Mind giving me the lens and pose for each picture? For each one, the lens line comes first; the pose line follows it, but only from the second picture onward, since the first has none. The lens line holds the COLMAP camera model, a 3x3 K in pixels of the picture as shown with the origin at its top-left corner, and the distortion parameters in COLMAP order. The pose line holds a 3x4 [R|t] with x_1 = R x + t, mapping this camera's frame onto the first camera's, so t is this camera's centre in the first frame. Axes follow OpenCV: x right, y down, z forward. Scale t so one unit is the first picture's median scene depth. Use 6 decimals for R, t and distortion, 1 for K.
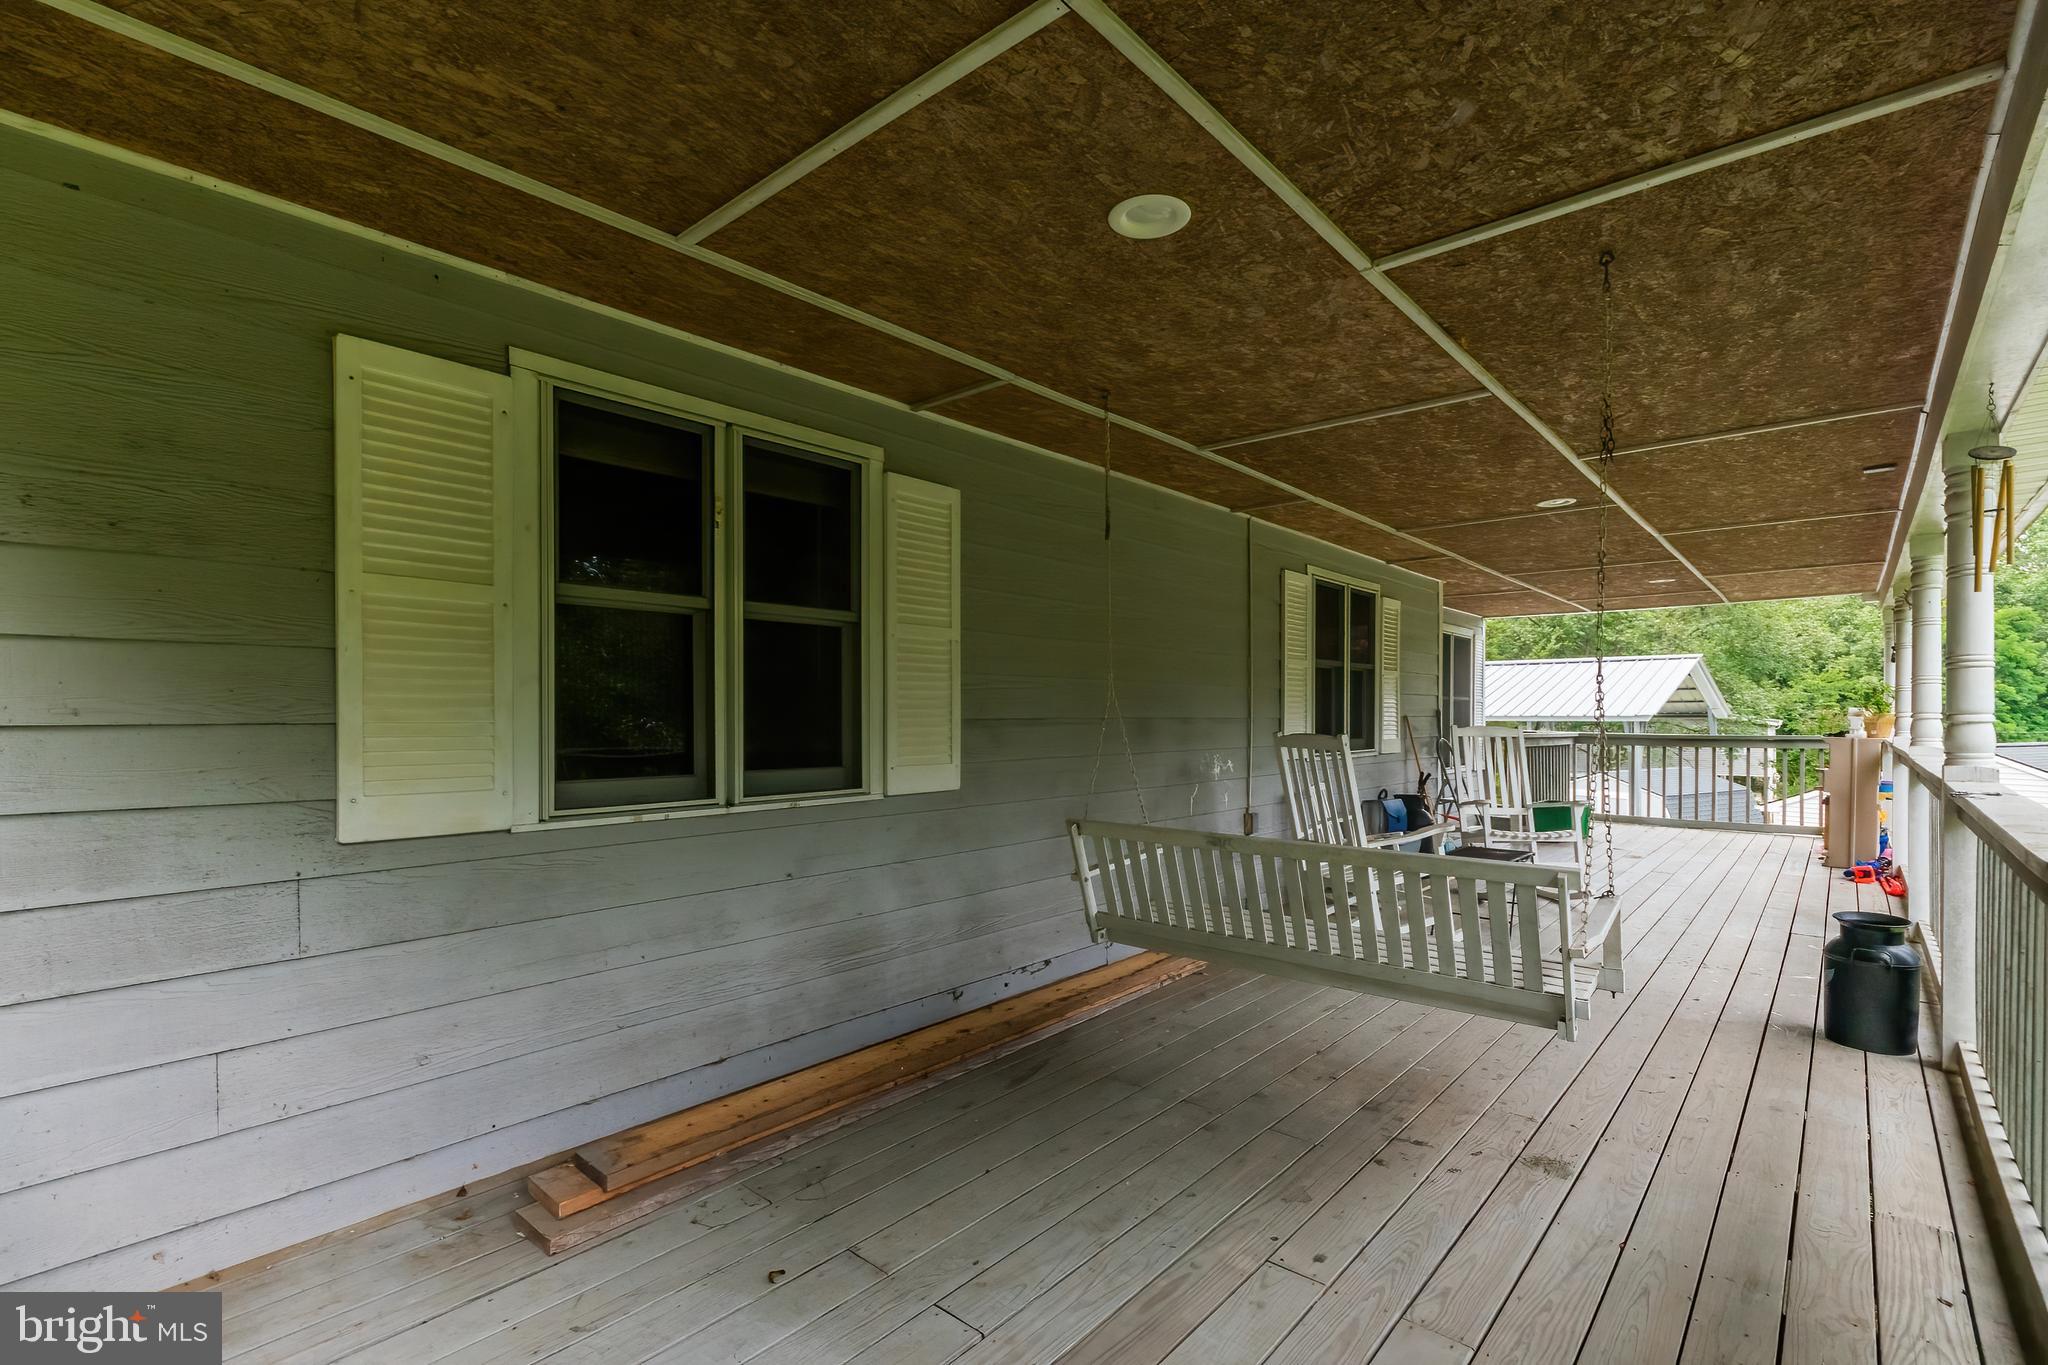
lens RADIAL K [[919.7, 0, 986.2], [0, 919.7, 711.4], [0, 0, 1]] dist [0.000328, -0.000175]
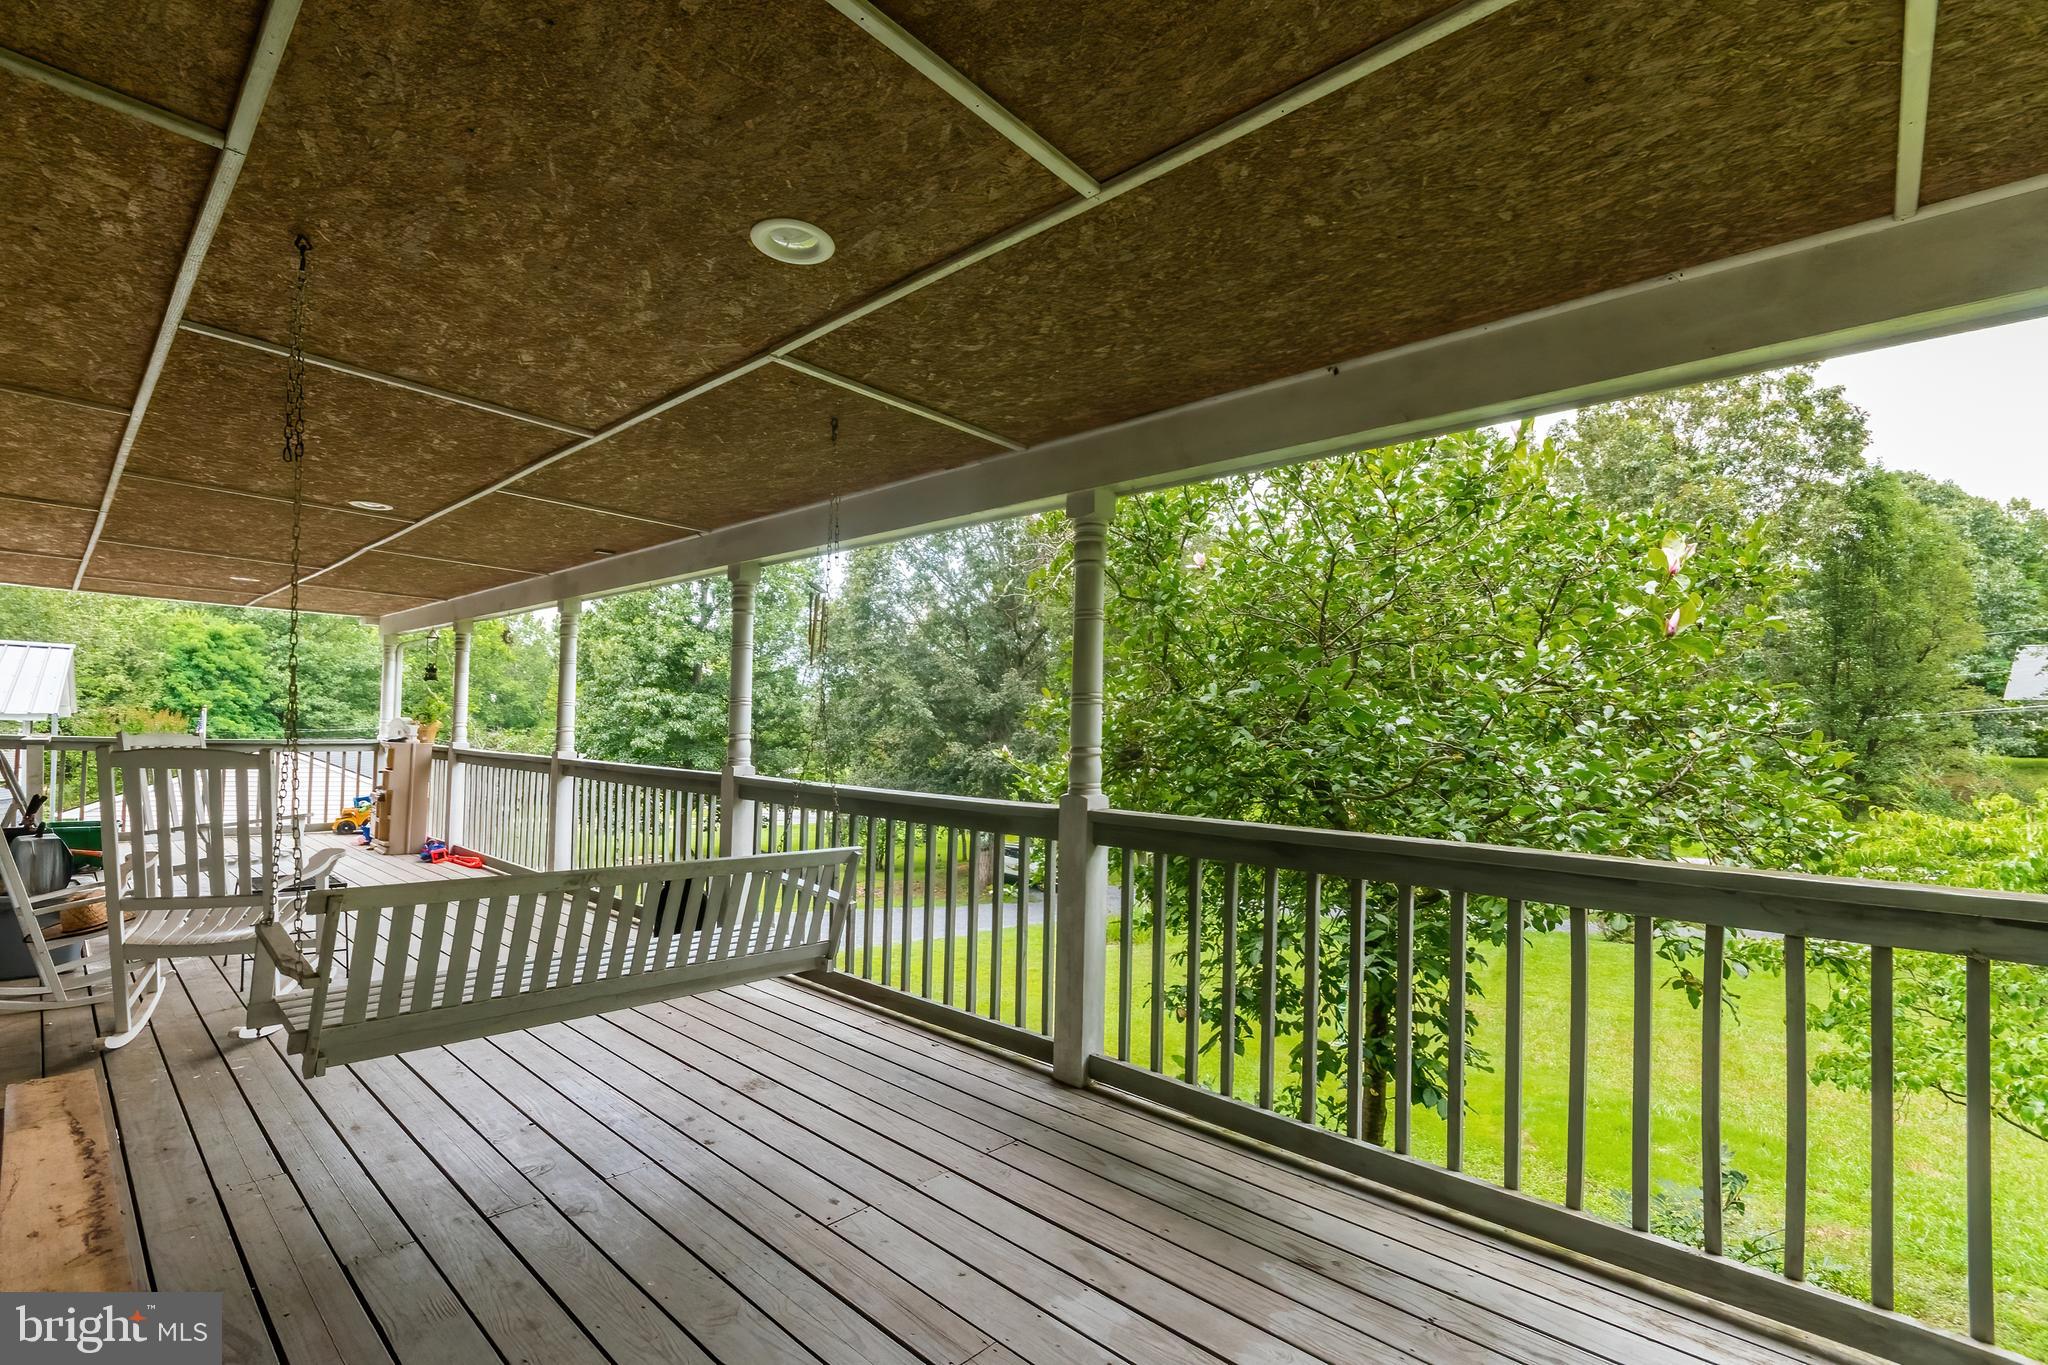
lens RADIAL K [[914.3, 0, 1009.2], [0, 914.3, 687.0], [0, 0, 1]] dist [0.001703, -0.000051]
pose [[0.009045, 0.054308, 0.998483, -0.545732], [-0.030137, 0.998085, -0.054014, -0.005092], [-0.999505, -0.029603, 0.010664, 0.511581]]
